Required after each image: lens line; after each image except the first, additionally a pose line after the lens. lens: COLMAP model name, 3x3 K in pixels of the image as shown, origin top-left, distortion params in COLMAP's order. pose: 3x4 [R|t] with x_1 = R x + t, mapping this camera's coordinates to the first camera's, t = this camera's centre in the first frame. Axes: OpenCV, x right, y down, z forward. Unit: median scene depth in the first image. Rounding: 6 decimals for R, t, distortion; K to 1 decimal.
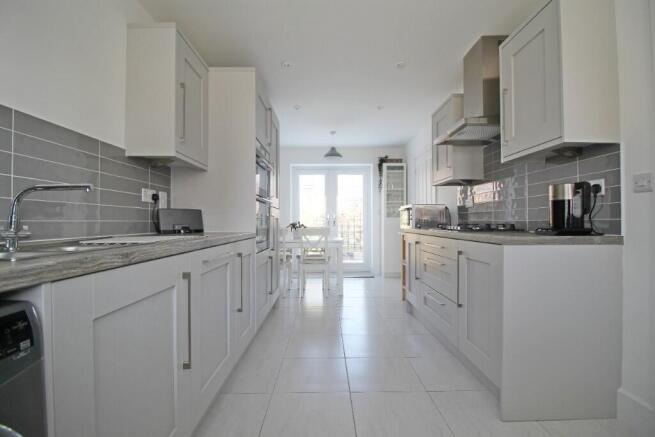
lens RADIAL K [[309.5, 0, 327.5], [0, 309.5, 219.4], [0, 0, 1]] dist [-0.004652, -0.000402]
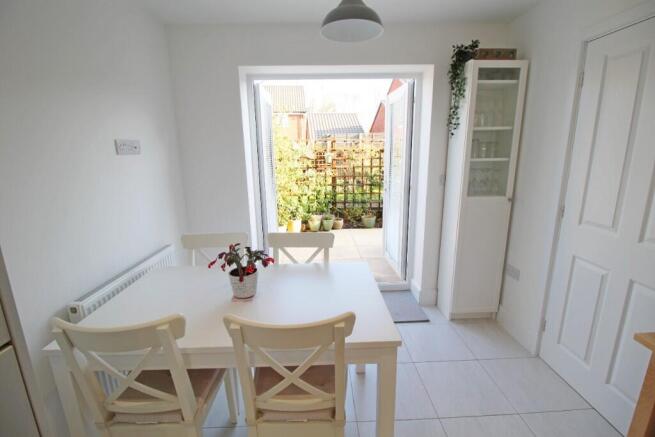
lens RADIAL K [[309.5, 0, 328.7], [0, 309.5, 220.9], [0, 0, 1]] dist [-0.004652, -0.000402]
pose [[0.999583, -0.014823, 0.024782, -0.011591], [0.008634, 0.972355, 0.233348, -0.075395], [-0.027556, -0.233037, 0.972077, 0.569317]]
